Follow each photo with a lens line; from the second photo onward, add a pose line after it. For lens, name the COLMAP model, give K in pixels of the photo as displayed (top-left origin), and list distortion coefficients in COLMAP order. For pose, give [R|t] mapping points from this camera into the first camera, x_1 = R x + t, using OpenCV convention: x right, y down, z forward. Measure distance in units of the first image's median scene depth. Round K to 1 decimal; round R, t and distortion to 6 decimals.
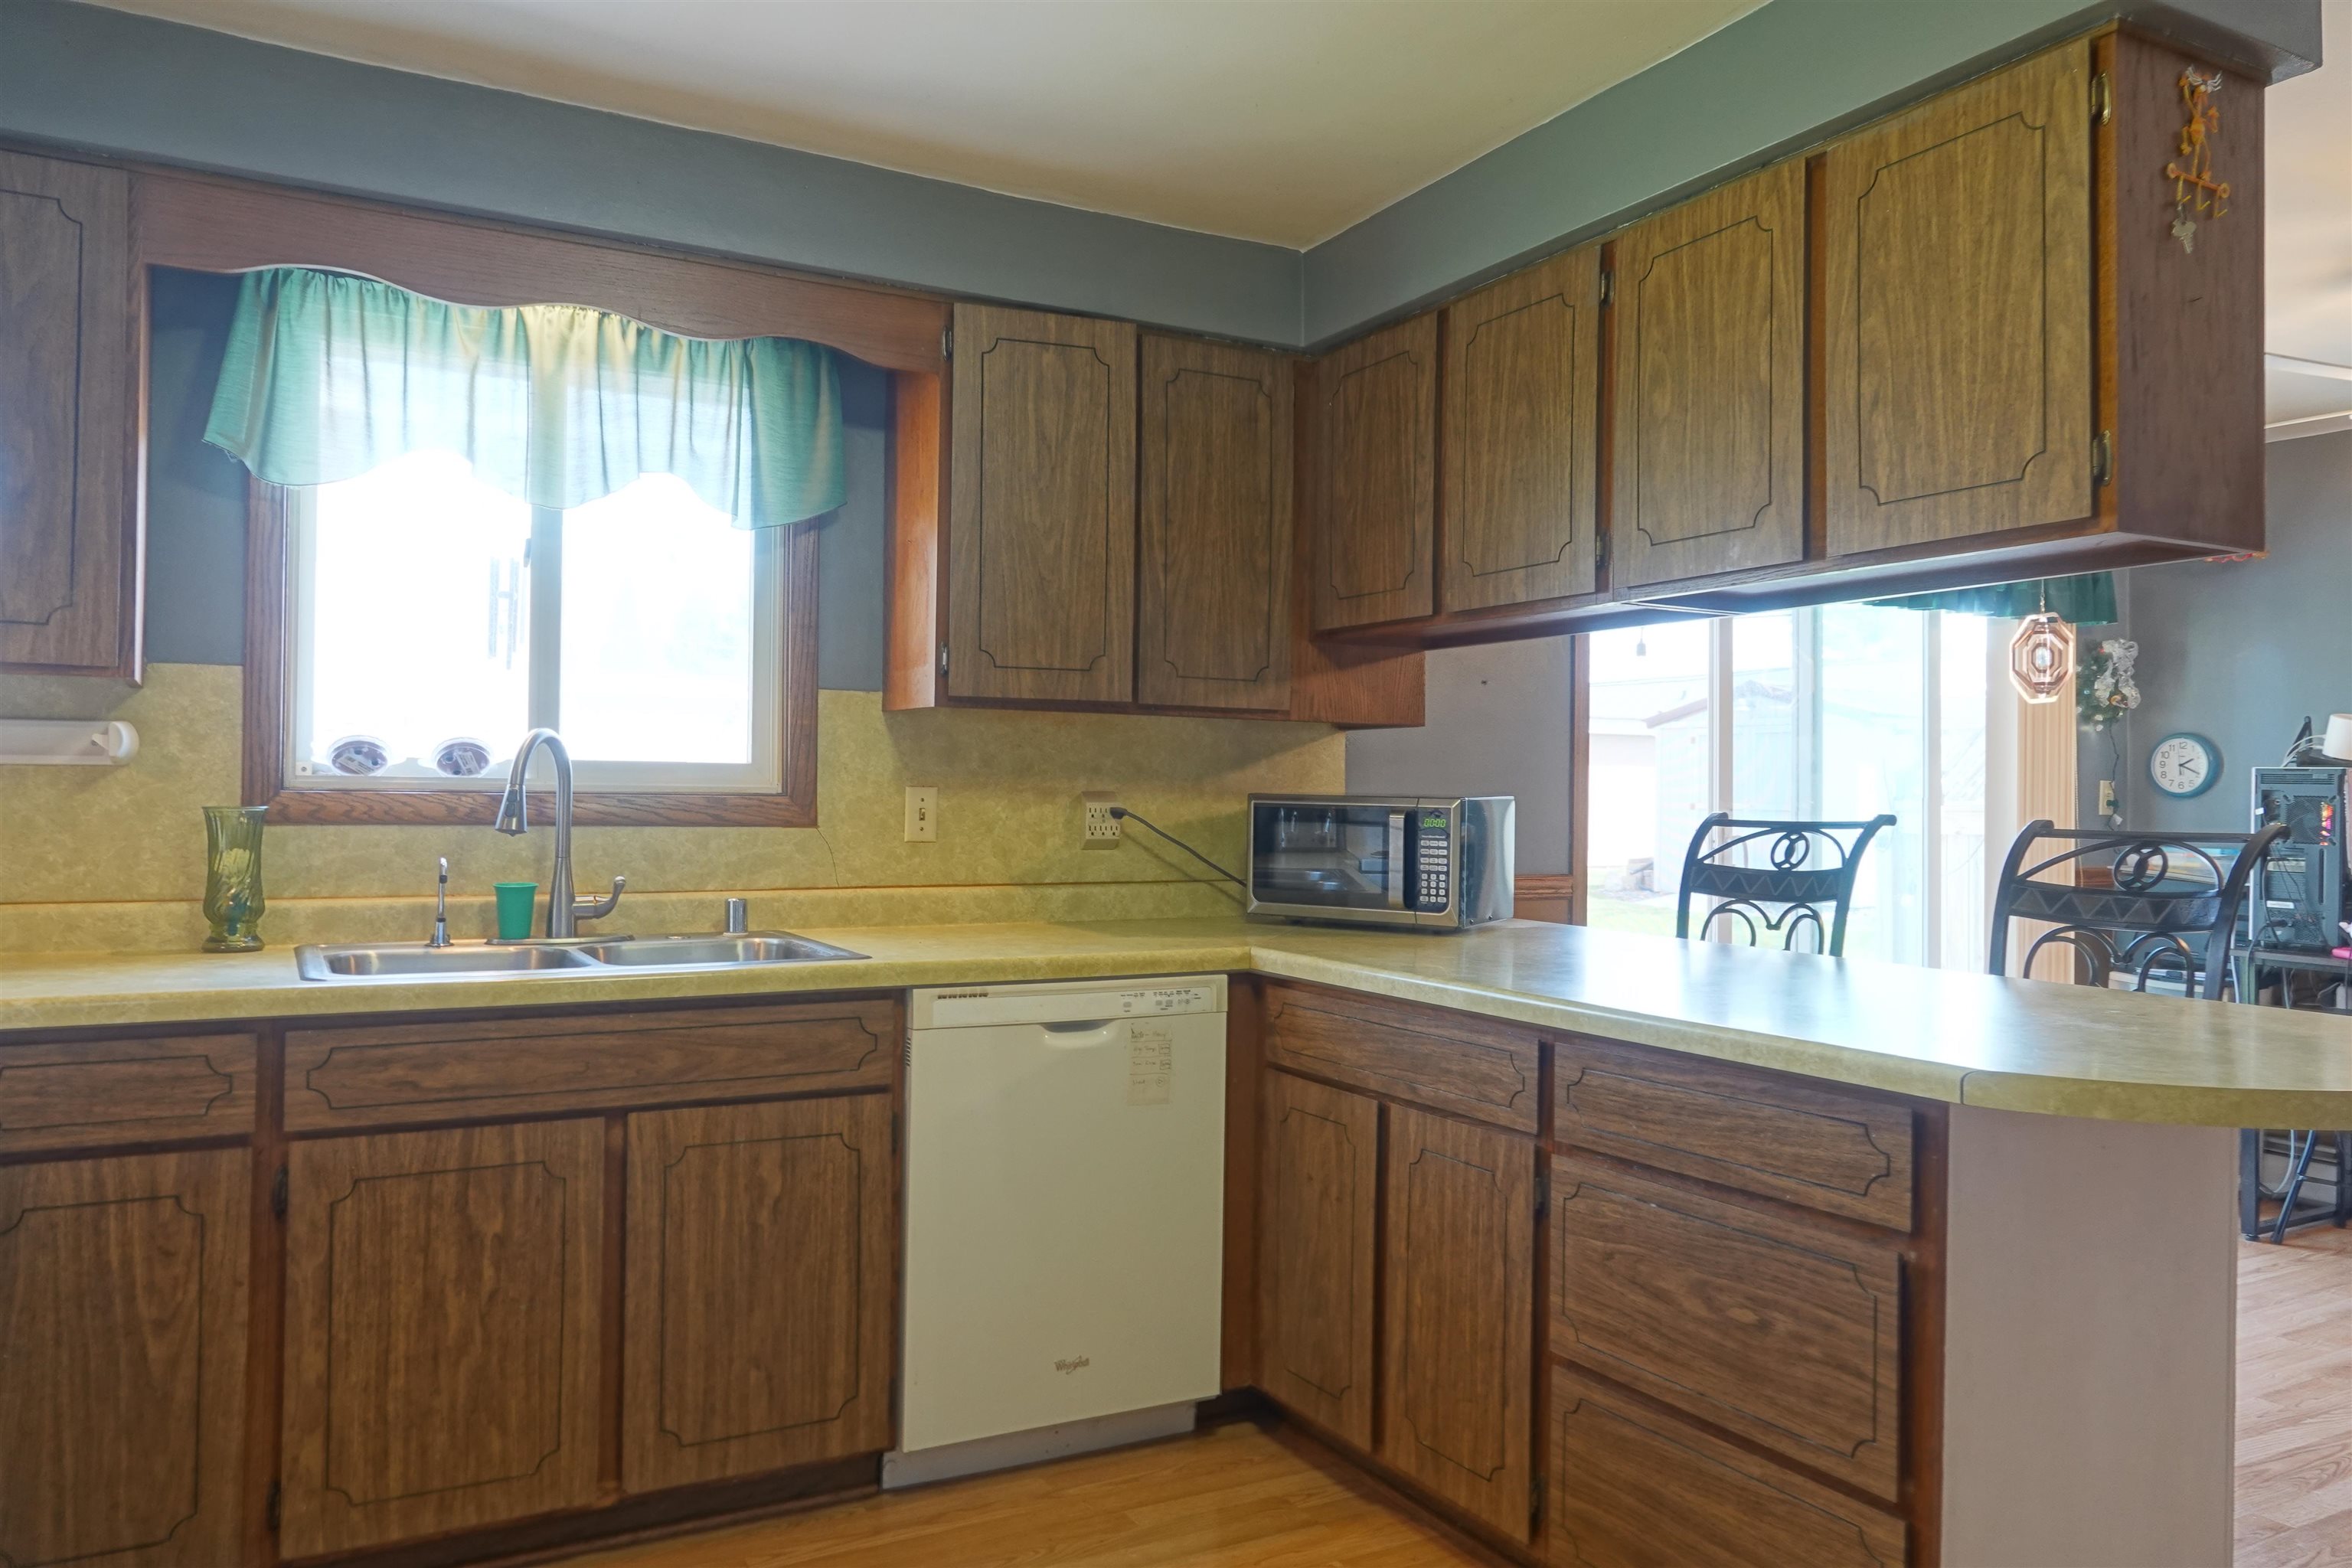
lens RADIAL K [[1637.0, 0, 1190.7], [0, 1637.0, 780.0], [0, 0, 1]] dist [0.004911, -0.006352]
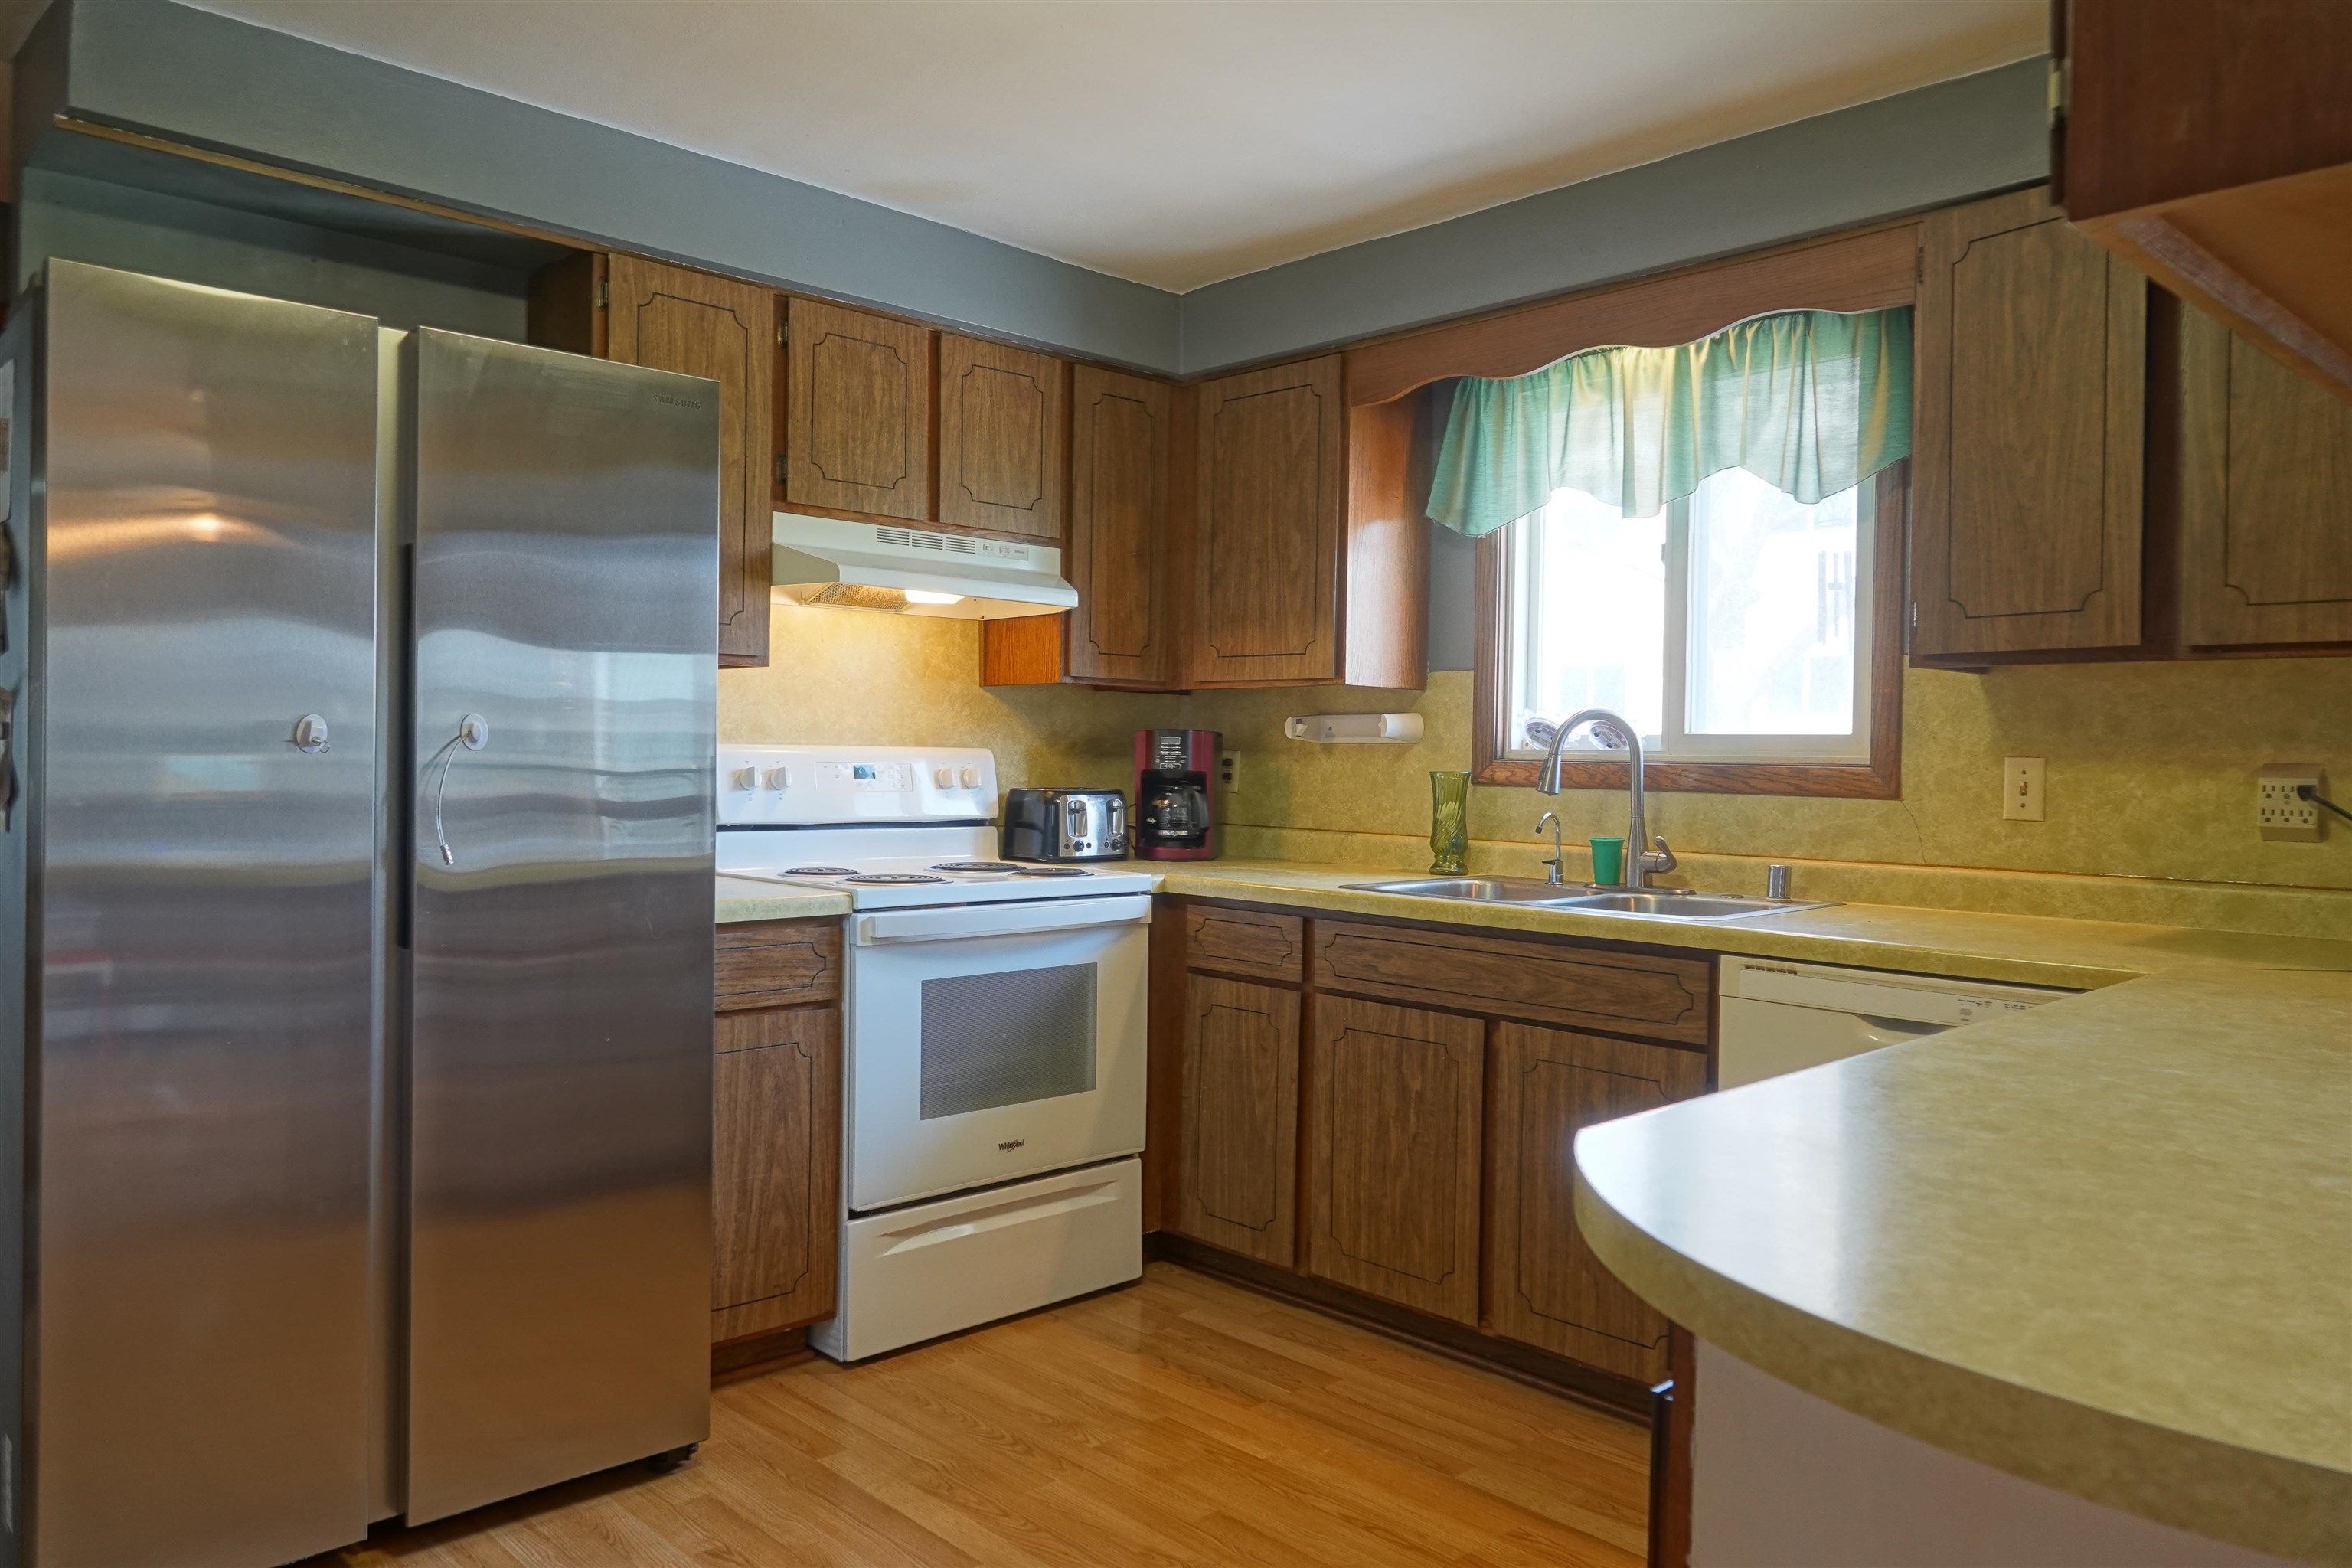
lens RADIAL K [[1637.0, 0, 1181.6], [0, 1637.0, 775.9], [0, 0, 1]] dist [0.004911, -0.006352]
pose [[0.243353, 0.004871, -0.969926, 0.714551], [-0.003389, 0.999986, 0.004171, 0.014889], [0.969932, 0.002272, 0.243366, 0.431406]]
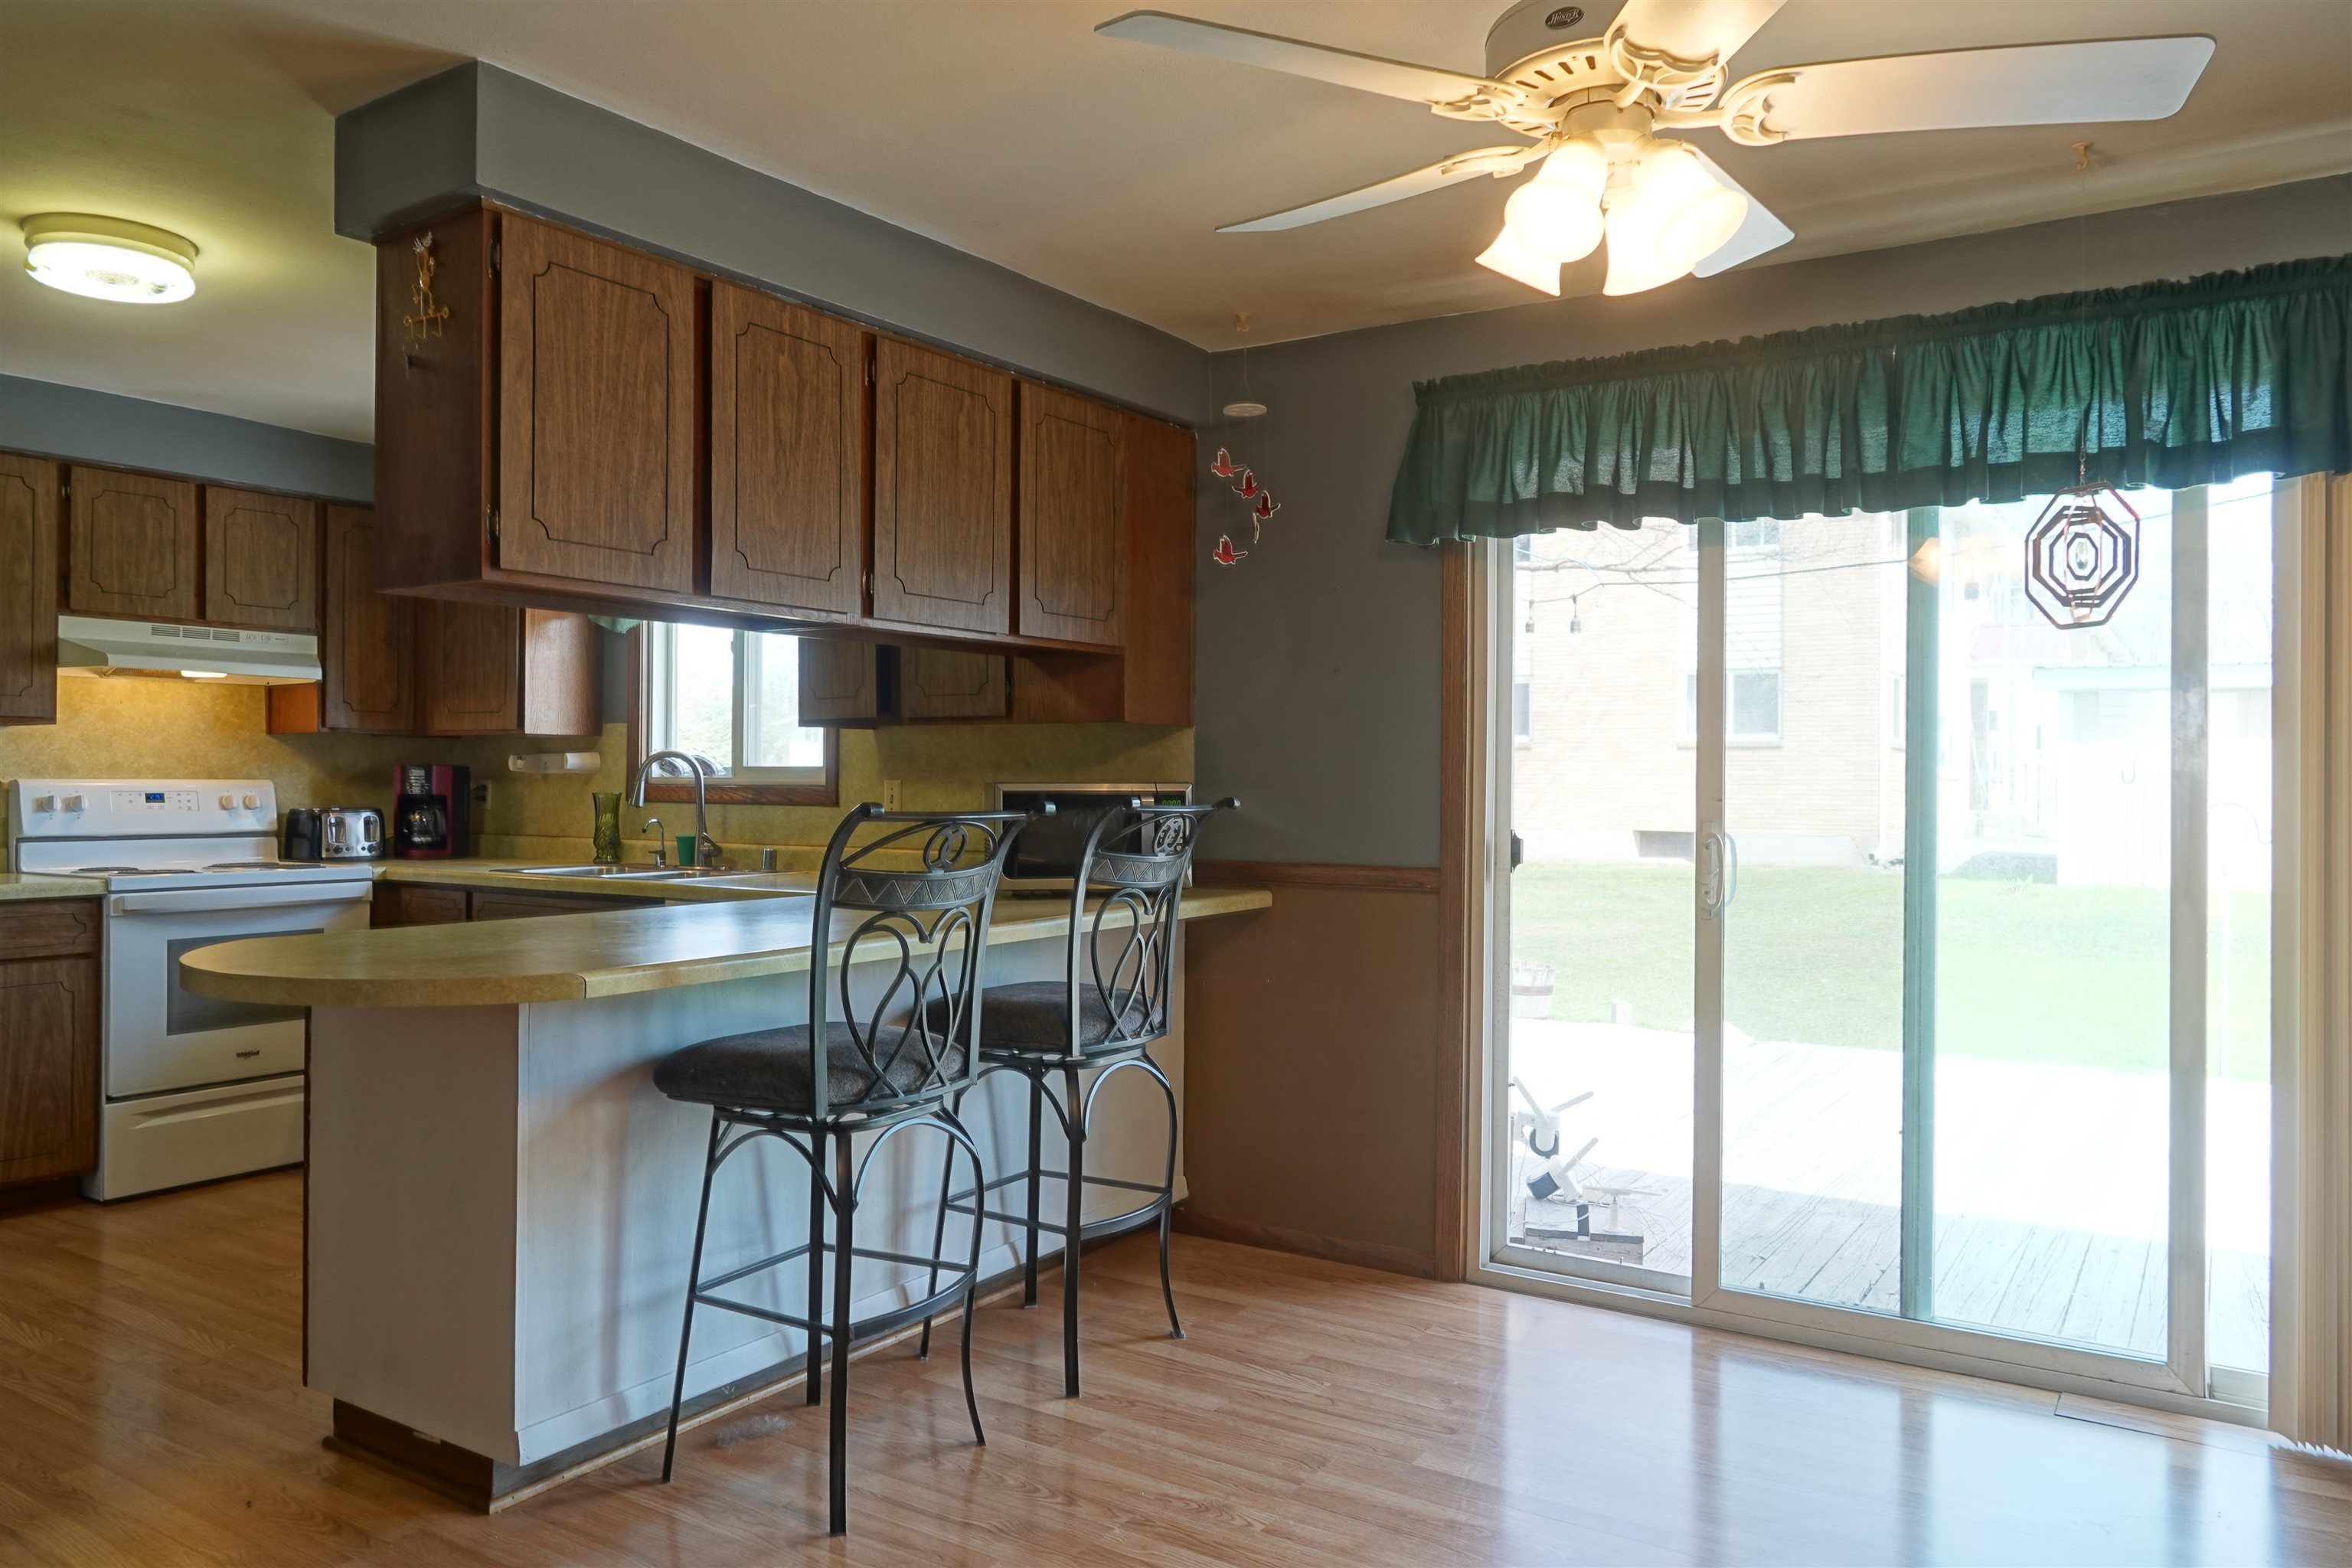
lens RADIAL K [[1637.0, 0, 1195.9], [0, 1637.0, 778.6], [0, 0, 1]] dist [0.004911, -0.006352]
pose [[0.459530, -0.010290, -0.888102, 1.556043], [0.007974, 0.999940, -0.007460, 0.019638], [0.888126, -0.003654, 0.459585, 0.706173]]
